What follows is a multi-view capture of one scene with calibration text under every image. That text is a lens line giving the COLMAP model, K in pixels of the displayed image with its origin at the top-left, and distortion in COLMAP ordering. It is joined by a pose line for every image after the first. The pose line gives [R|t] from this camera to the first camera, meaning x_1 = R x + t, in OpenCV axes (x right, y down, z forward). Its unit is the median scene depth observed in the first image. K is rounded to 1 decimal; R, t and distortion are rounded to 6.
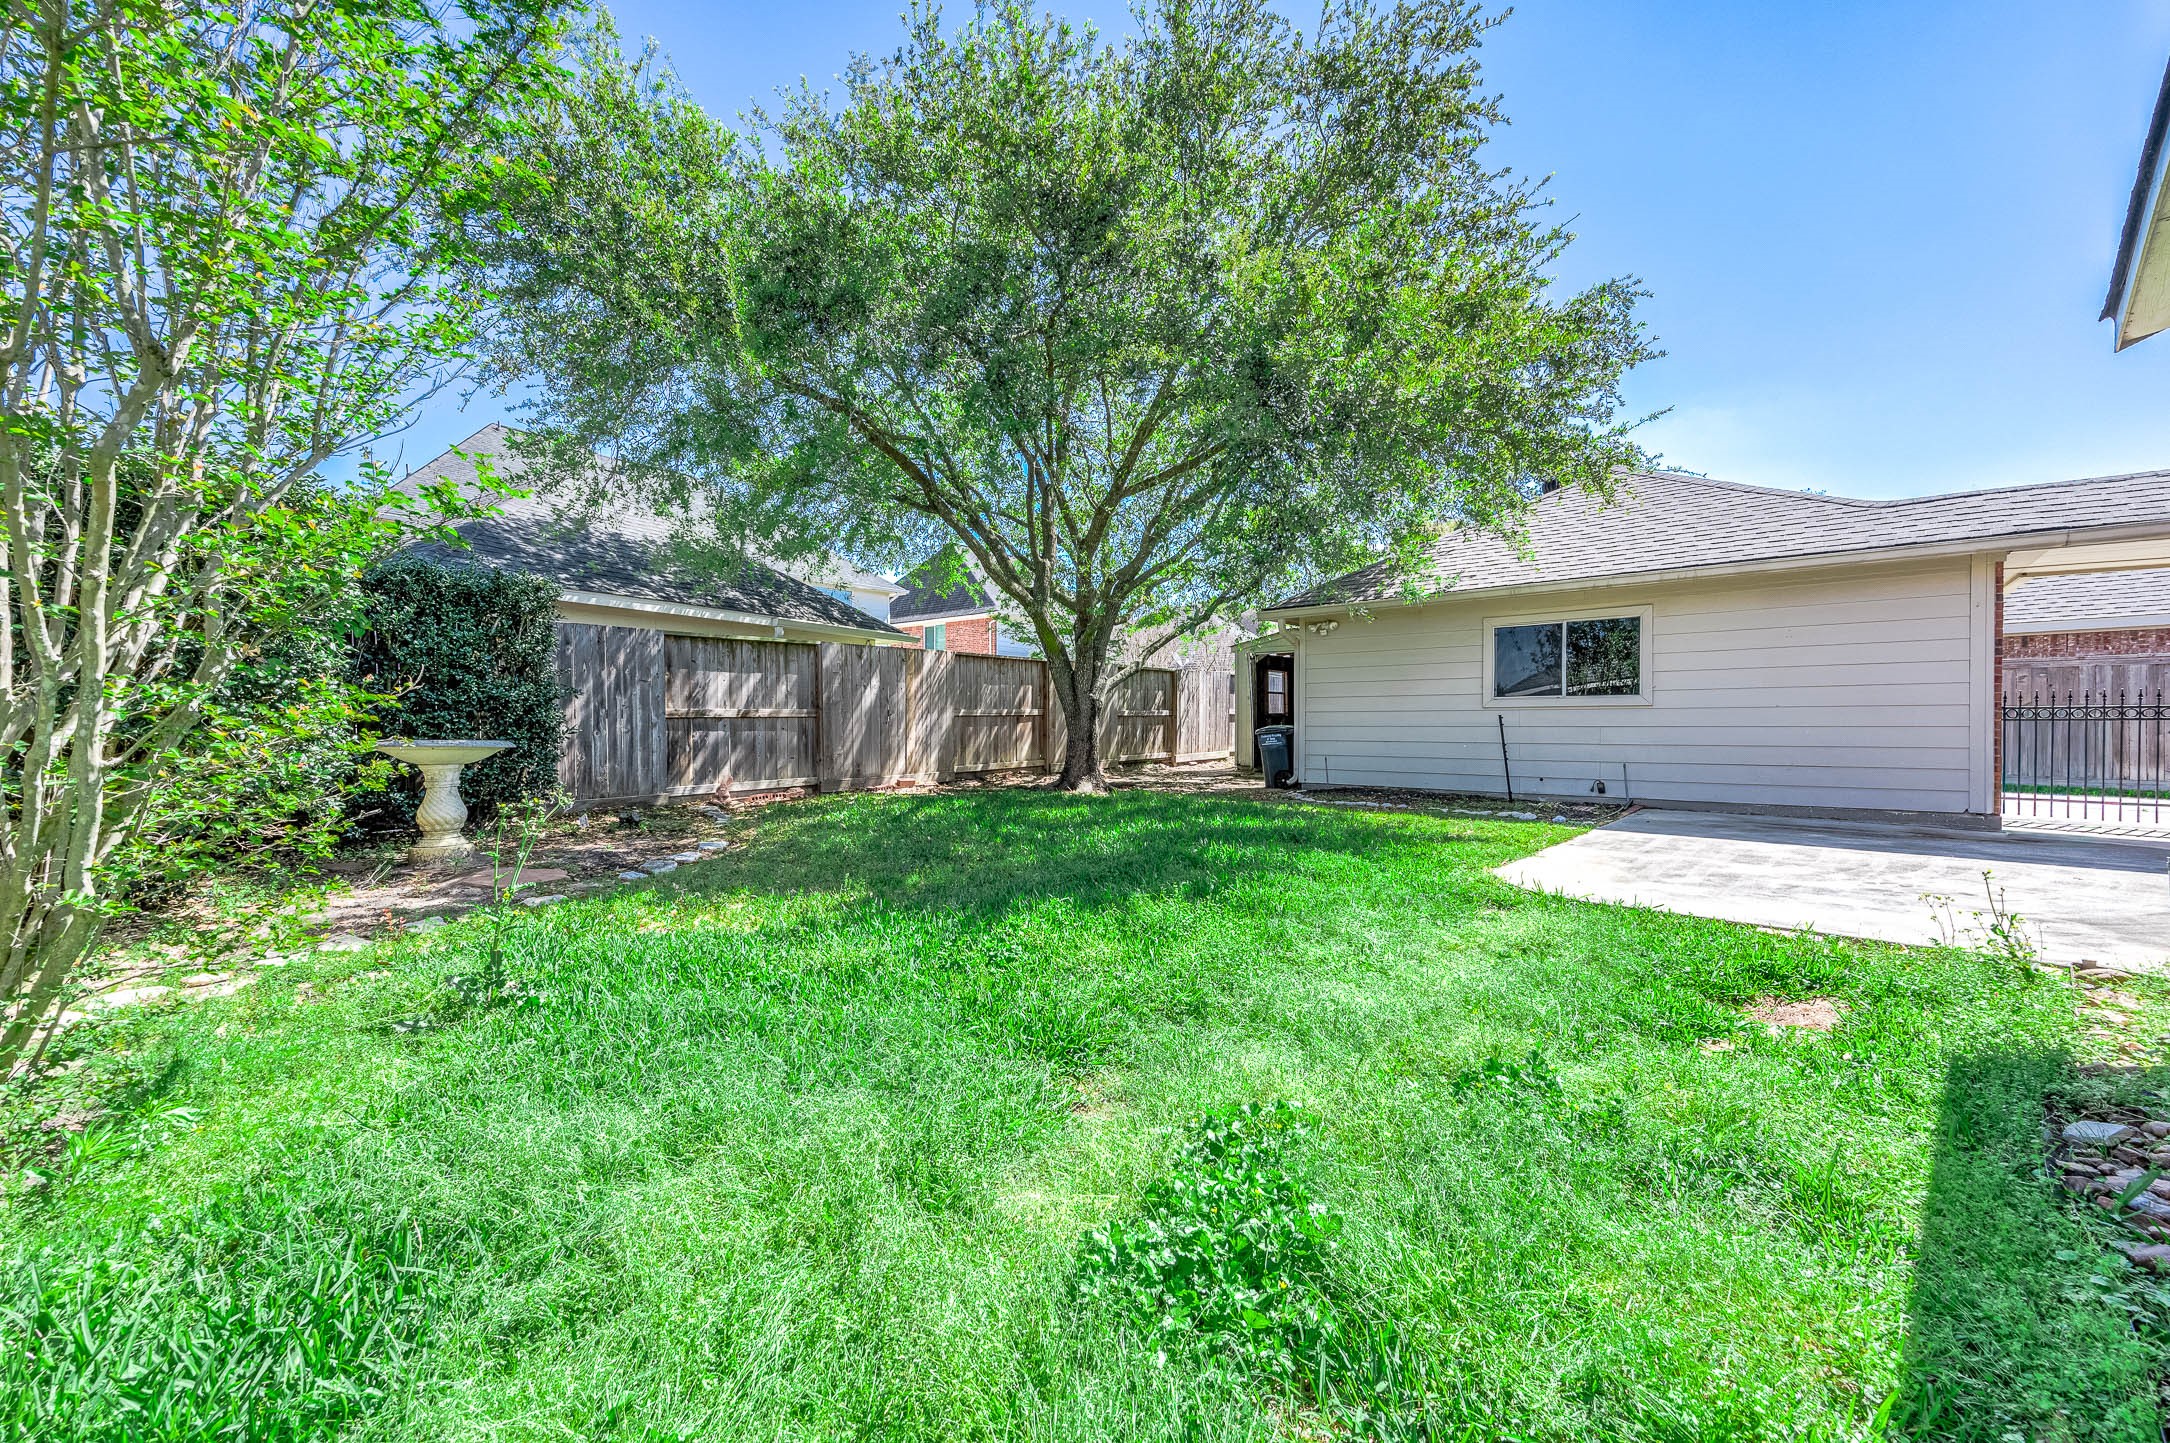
lens RADIAL K [[841.7, 0, 1085.0], [0, 841.7, 721.5], [0, 0, 1]] dist [0.018143, 0.000352]
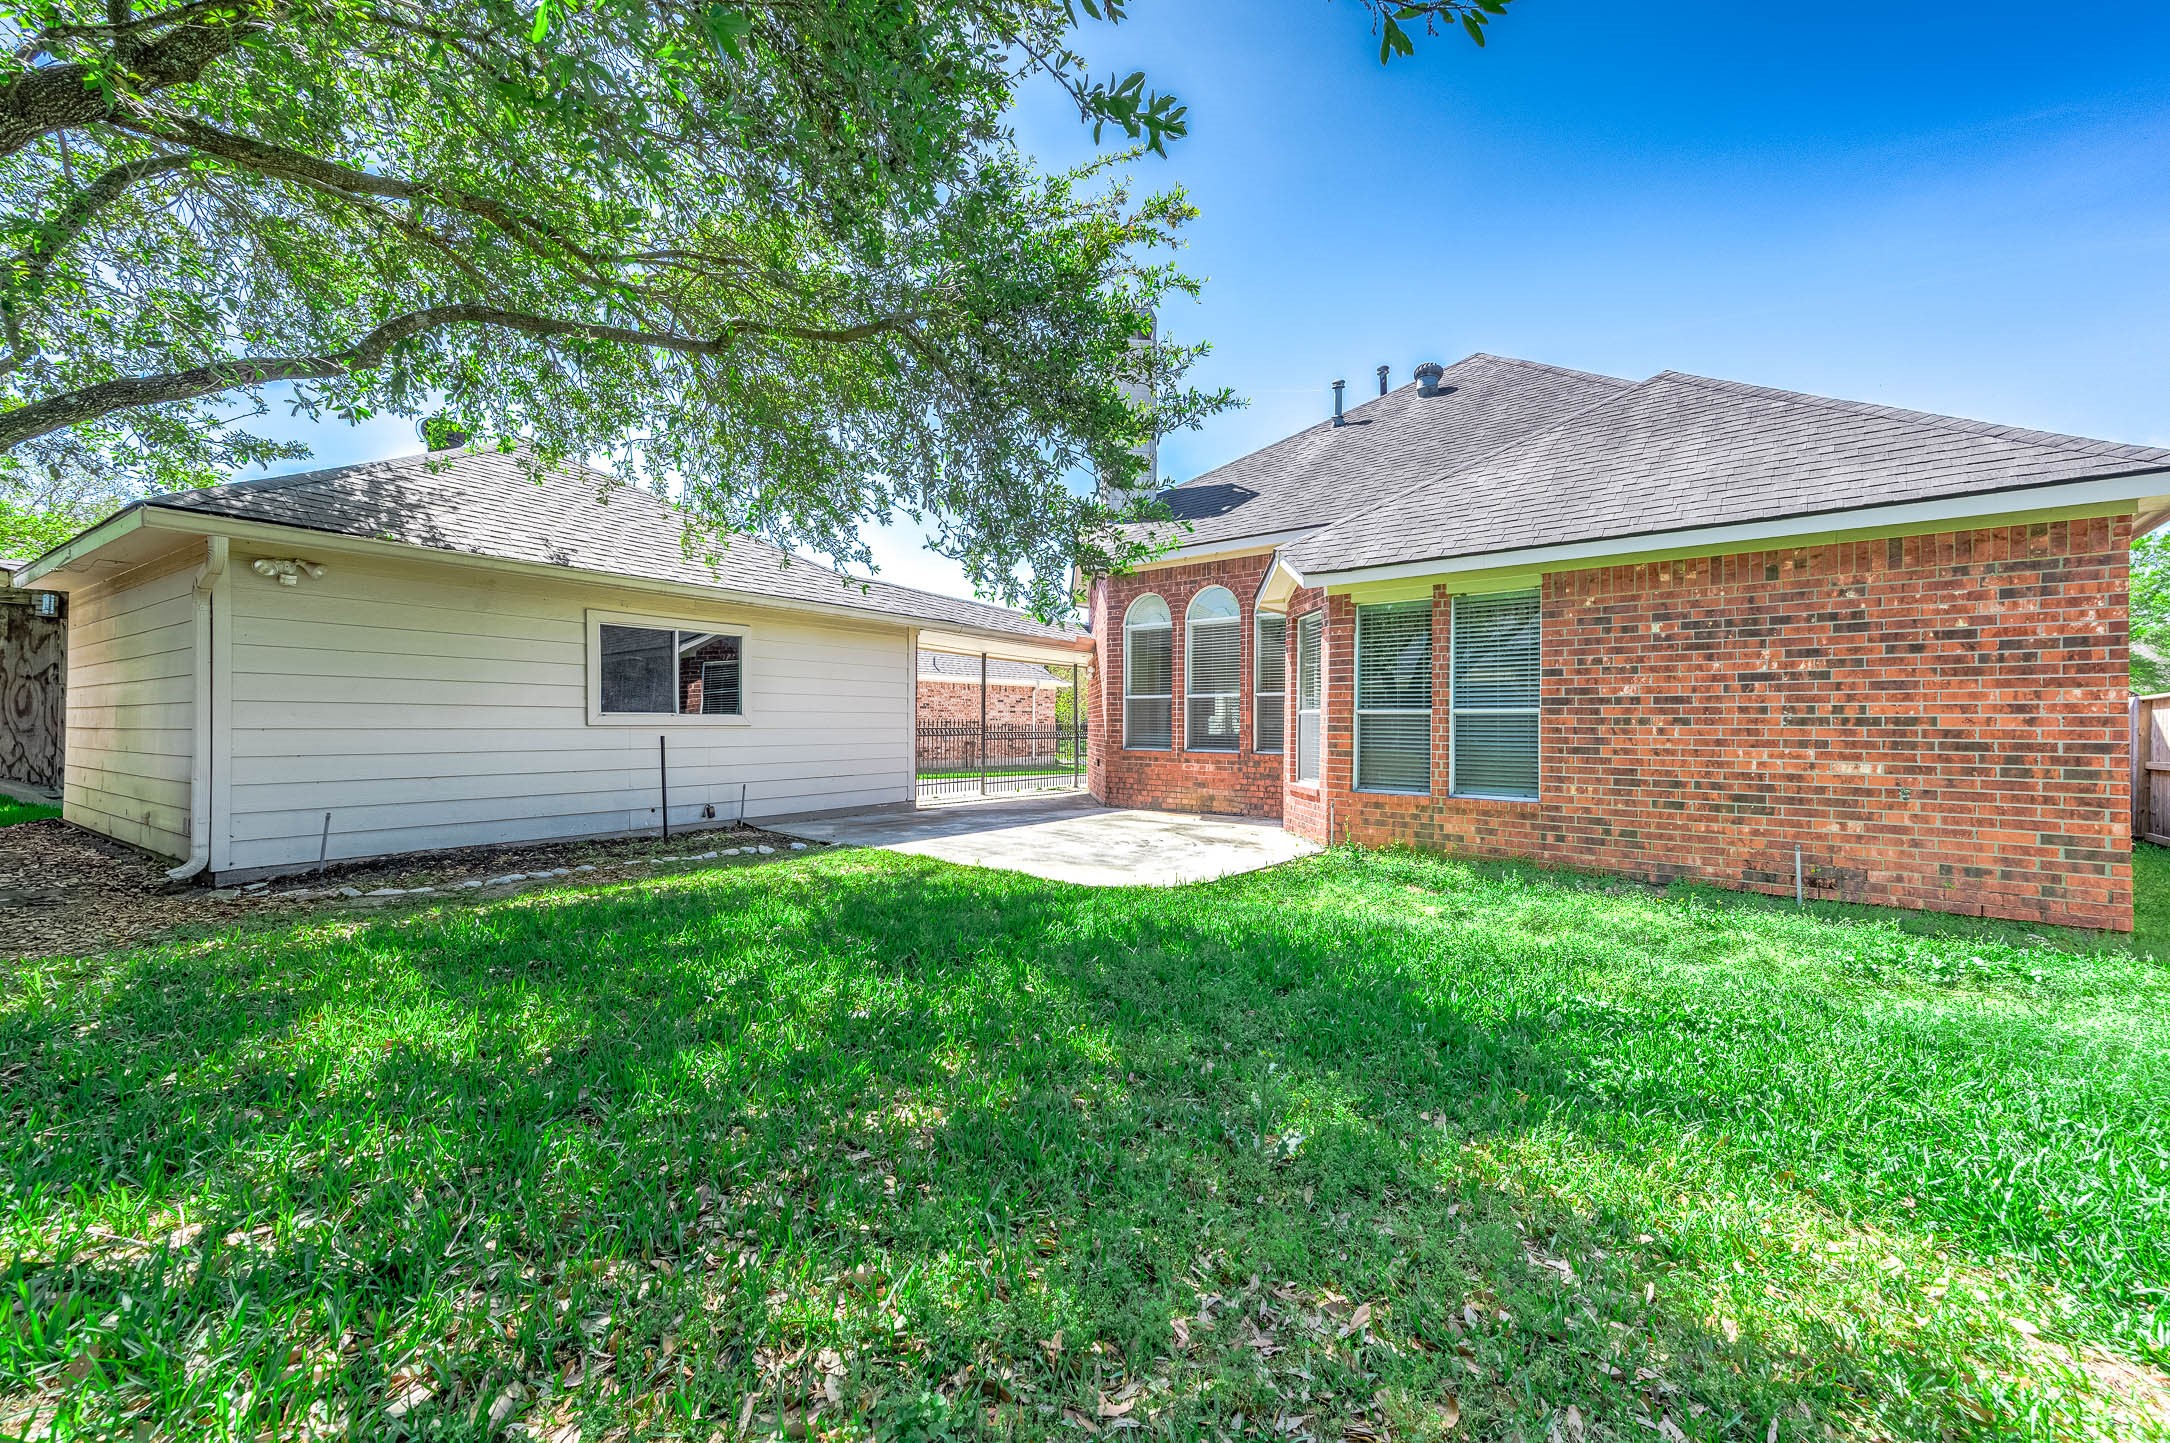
lens RADIAL K [[841.7, 0, 1085.0], [0, 841.7, 721.5], [0, 0, 1]] dist [0.018143, 0.000352]
pose [[-0.132818, 0.009418, 0.991096, -0.337526], [-0.000987, 0.999953, -0.009634, -0.012386], [-0.991140, -0.002257, -0.132802, 0.627626]]
